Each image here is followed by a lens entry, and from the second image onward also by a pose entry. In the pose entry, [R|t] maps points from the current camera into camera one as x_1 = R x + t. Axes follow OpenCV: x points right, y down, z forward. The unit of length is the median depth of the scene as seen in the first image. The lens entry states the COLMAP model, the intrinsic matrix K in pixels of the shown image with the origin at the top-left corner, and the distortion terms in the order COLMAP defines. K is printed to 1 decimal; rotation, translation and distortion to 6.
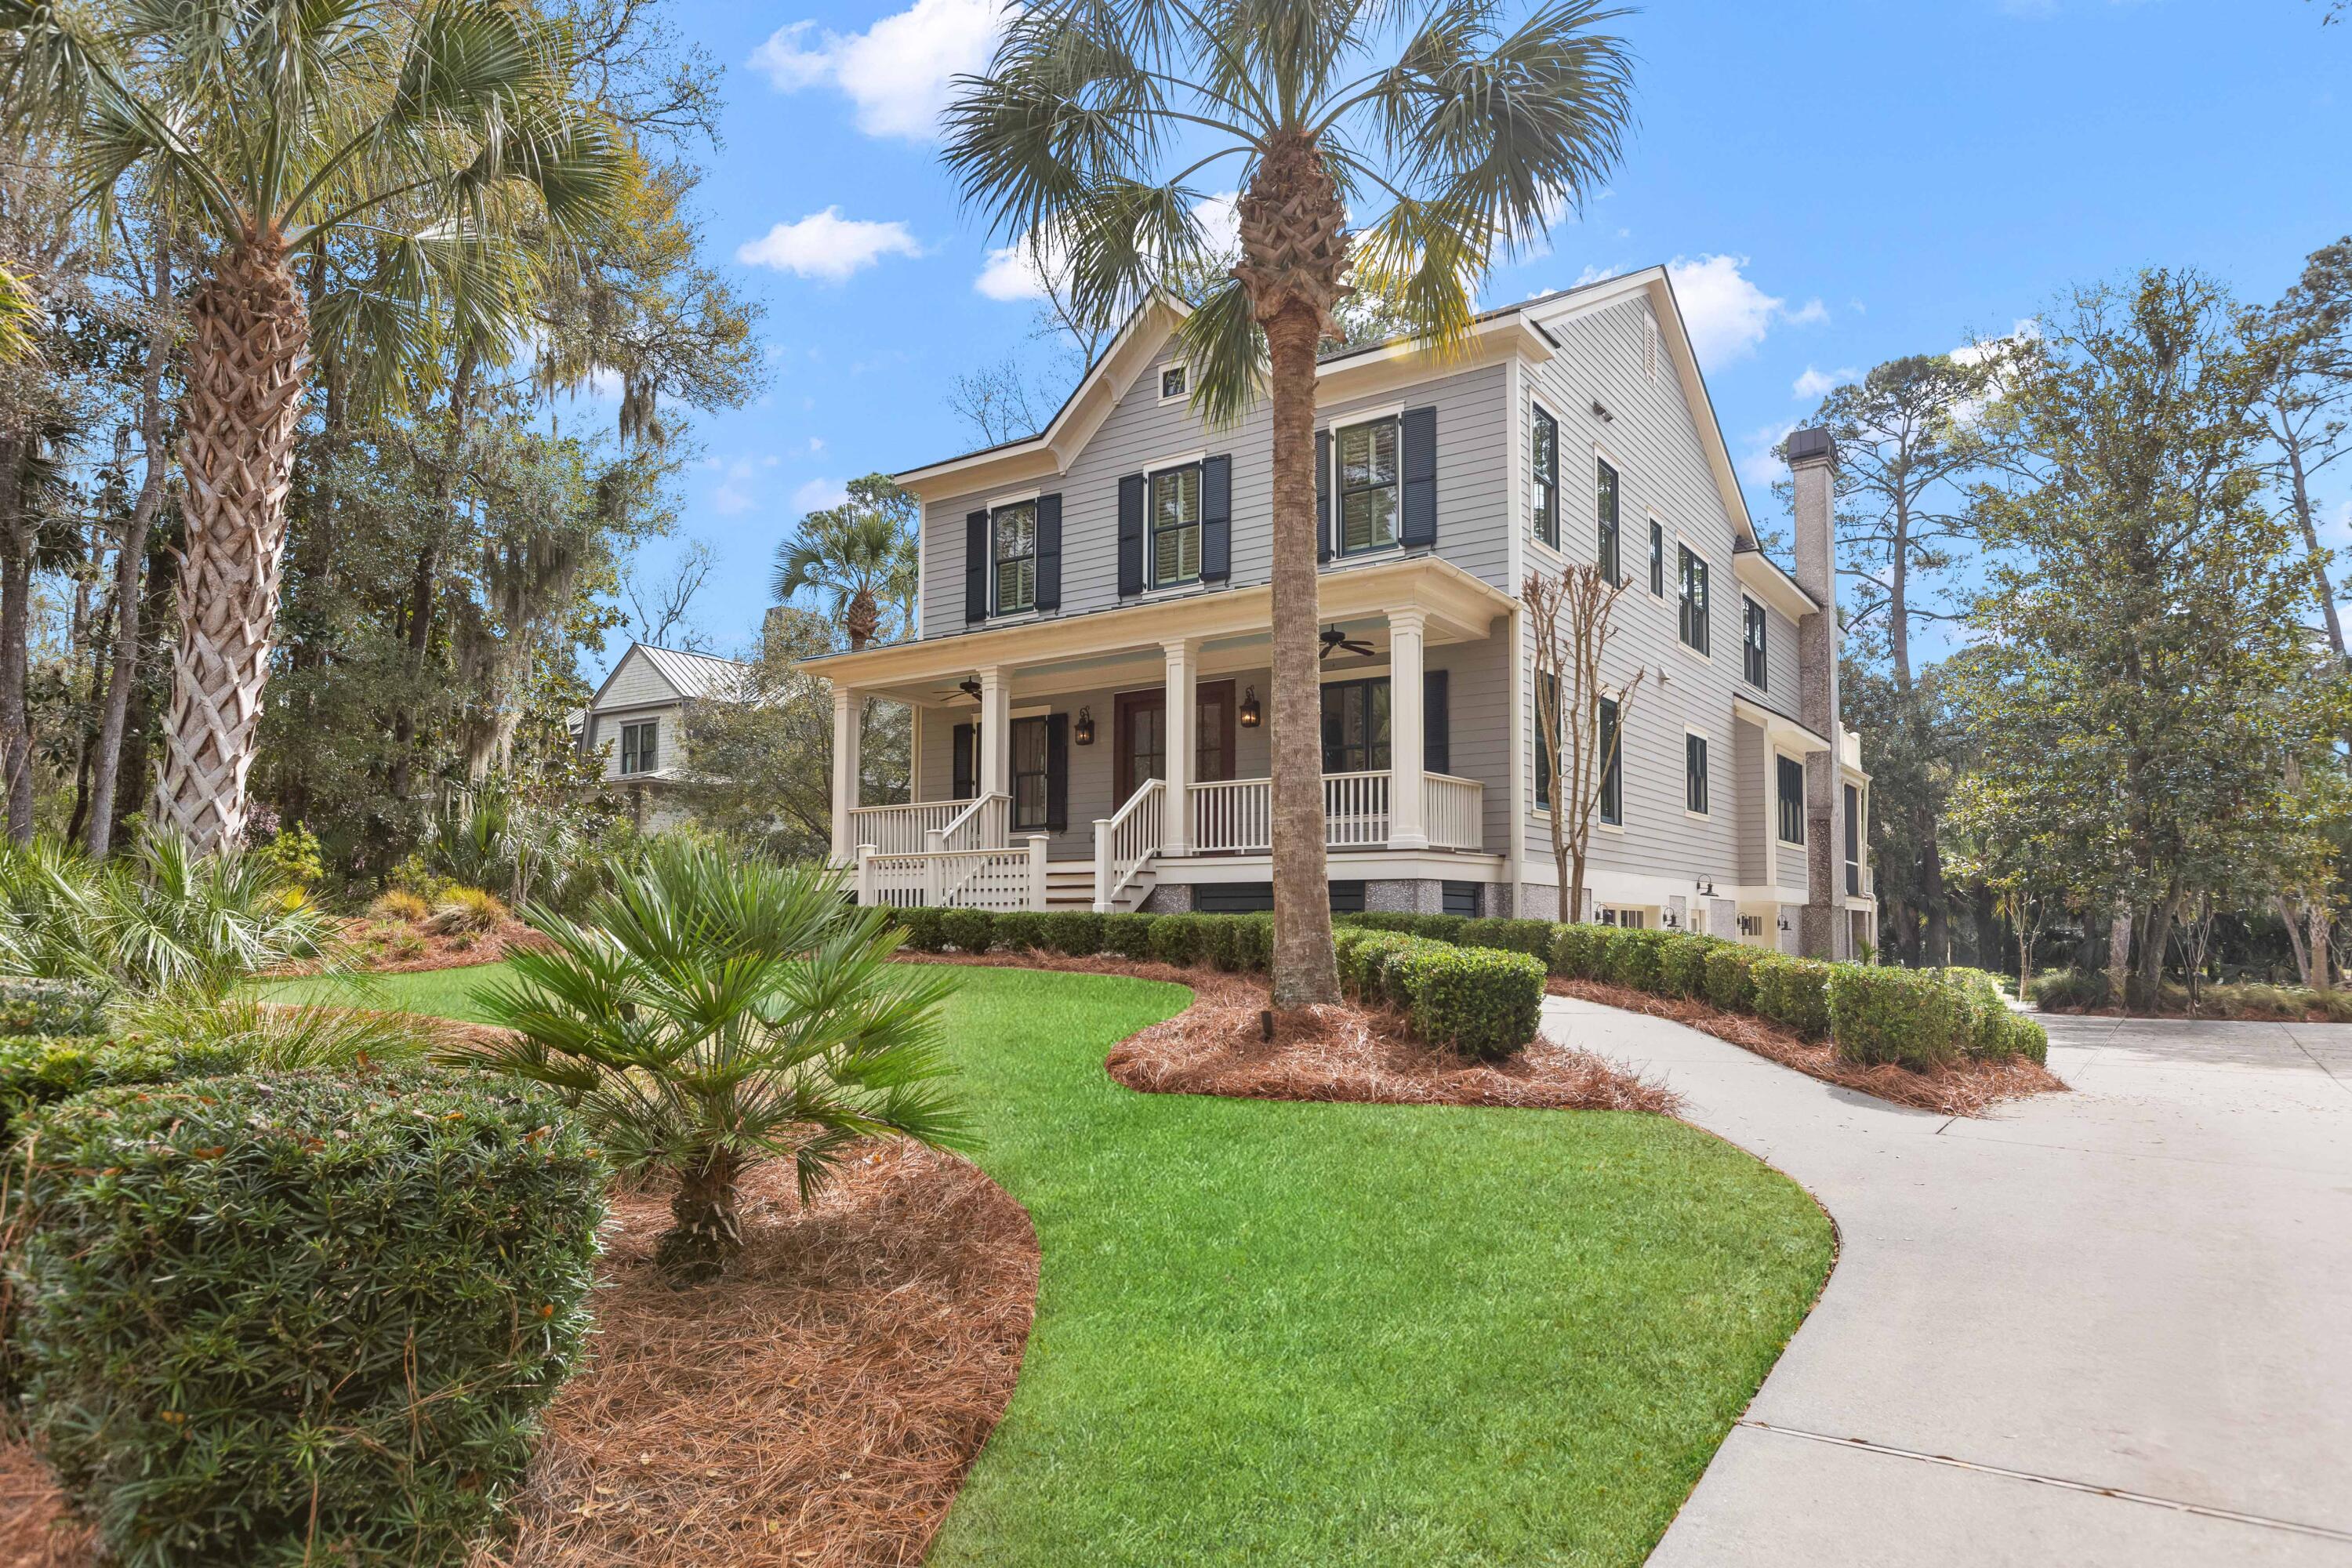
lens RADIAL K [[1389.4, 0, 1171.5], [0, 1389.4, 863.1], [0, 0, 1]] dist [-0.002998, -0.002799]
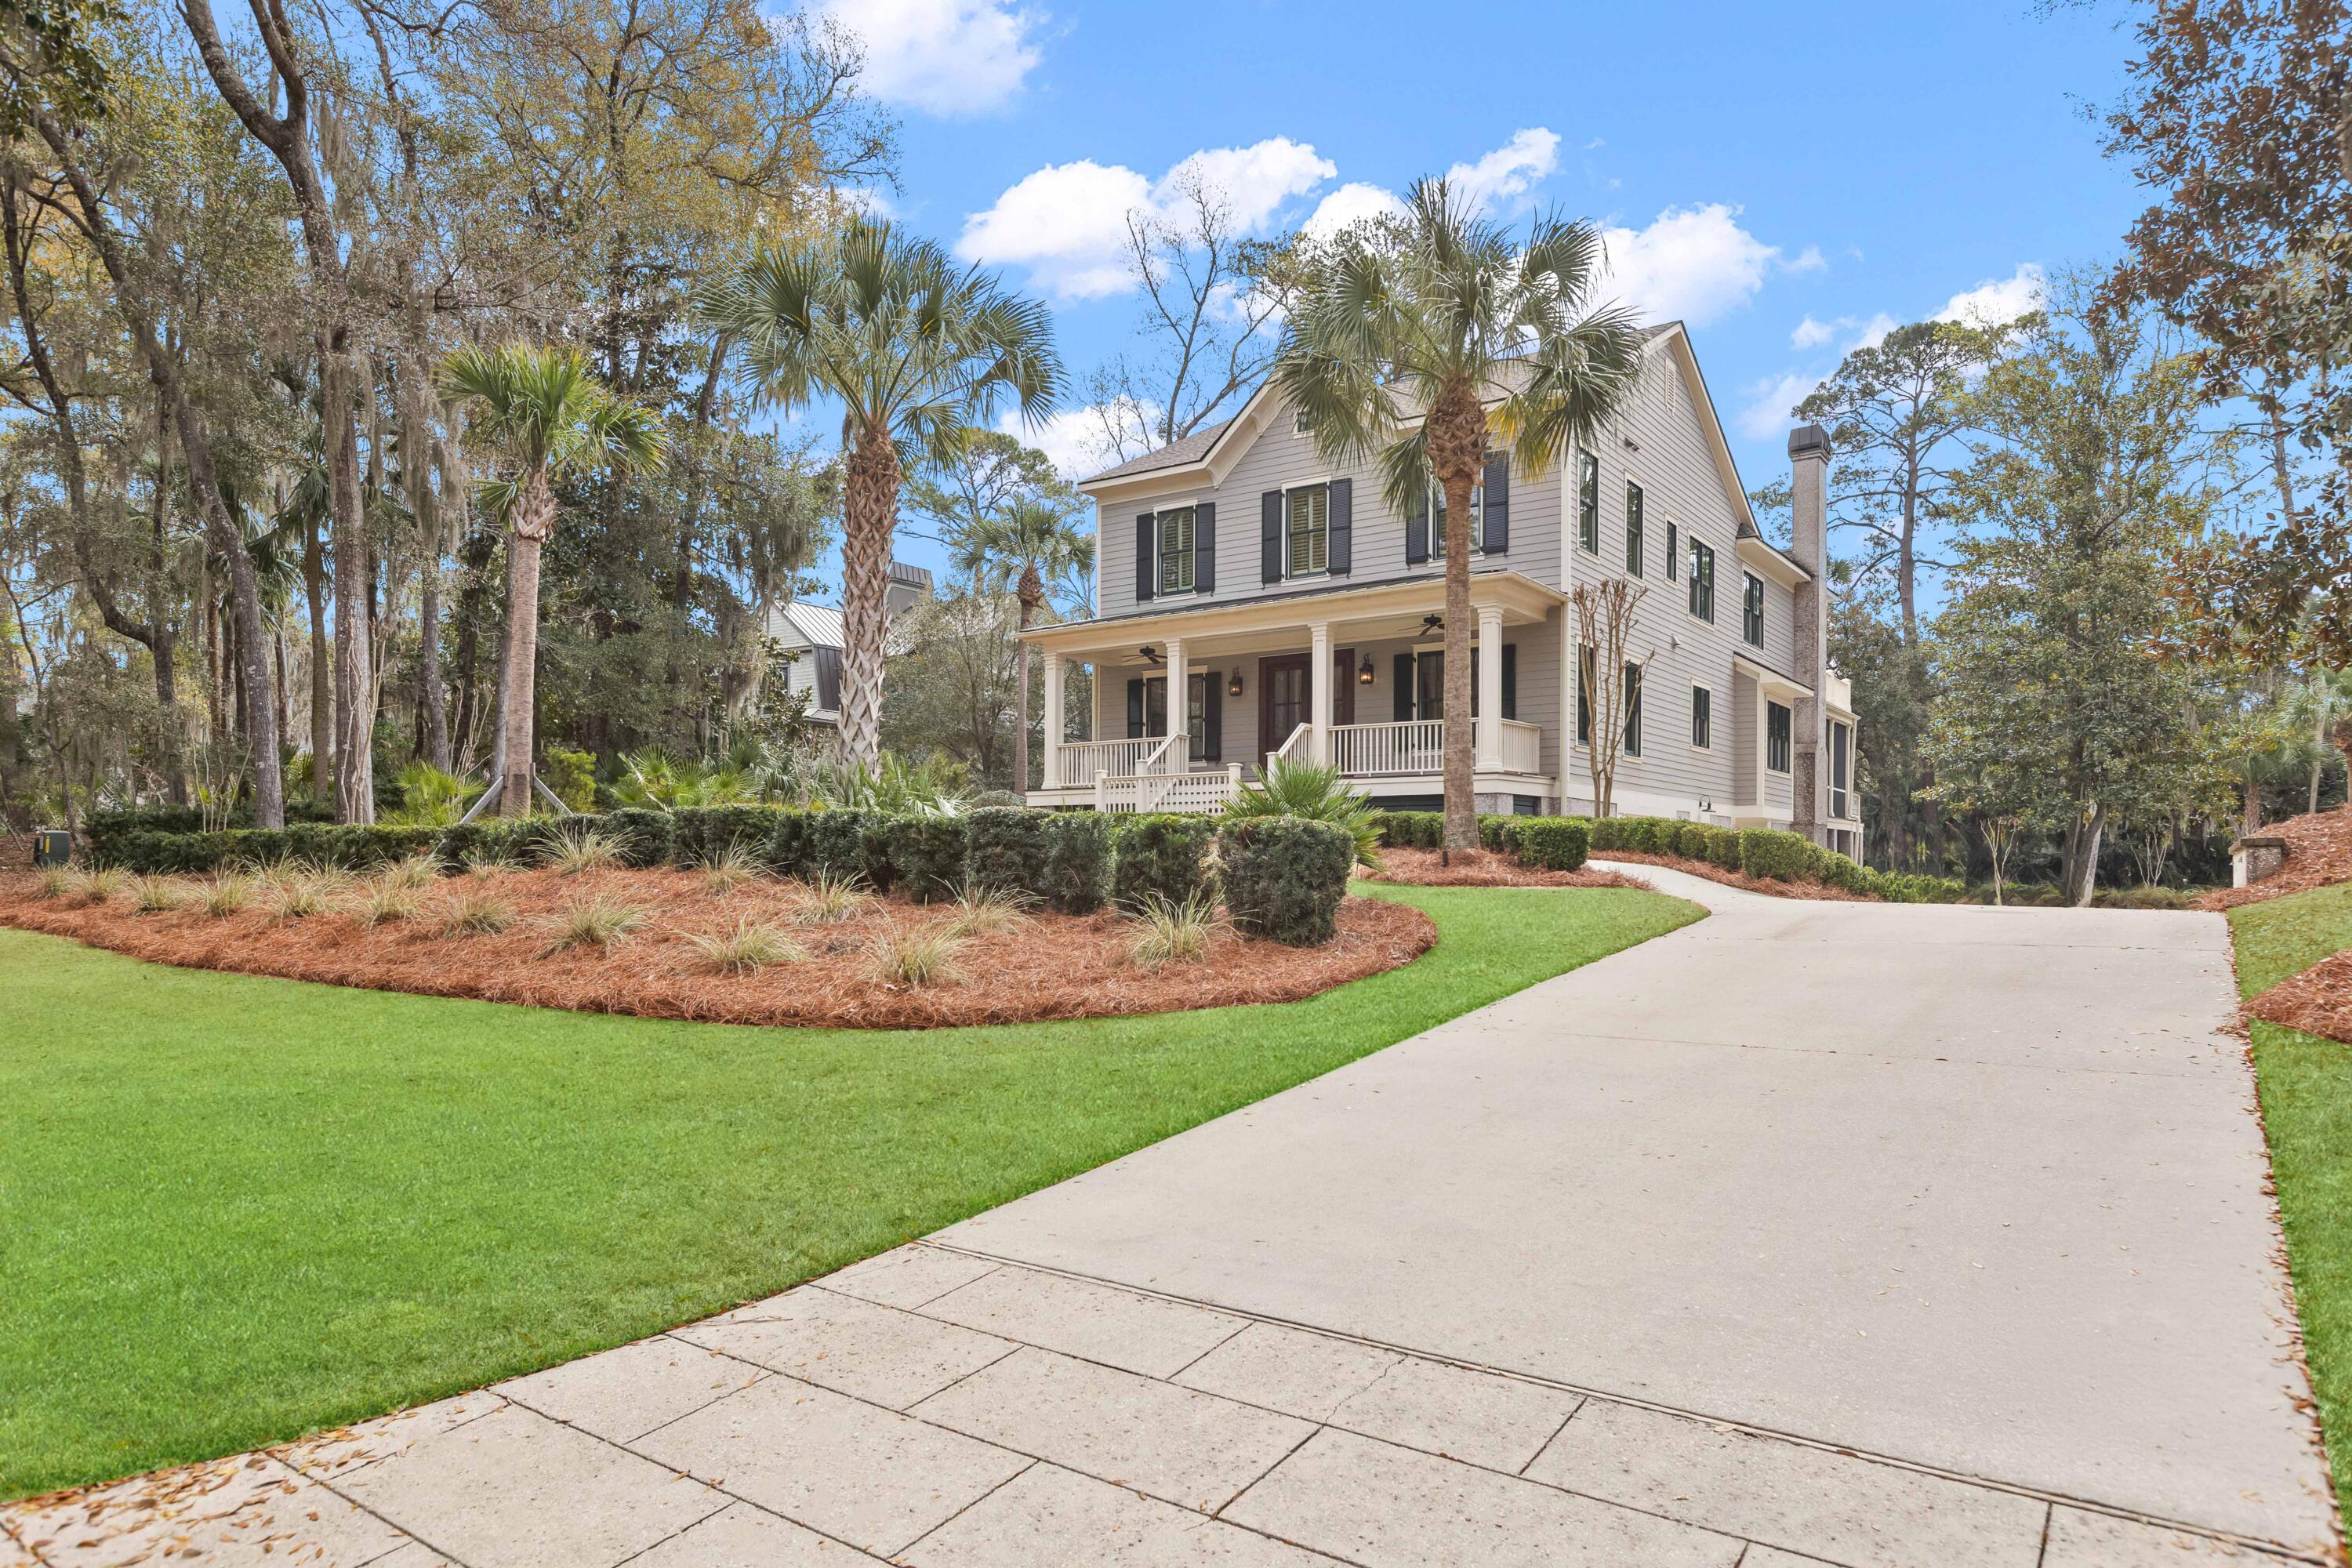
lens RADIAL K [[1444.7, 0, 1159.1], [0, 1444.7, 869.4], [0, 0, 1]] dist [0.000947, 0.001432]
pose [[0.999901, 0.001793, -0.013937, -0.118042], [-0.001114, 0.998817, 0.048619, 0.013556], [0.014008, -0.048599, 0.998720, -0.395337]]
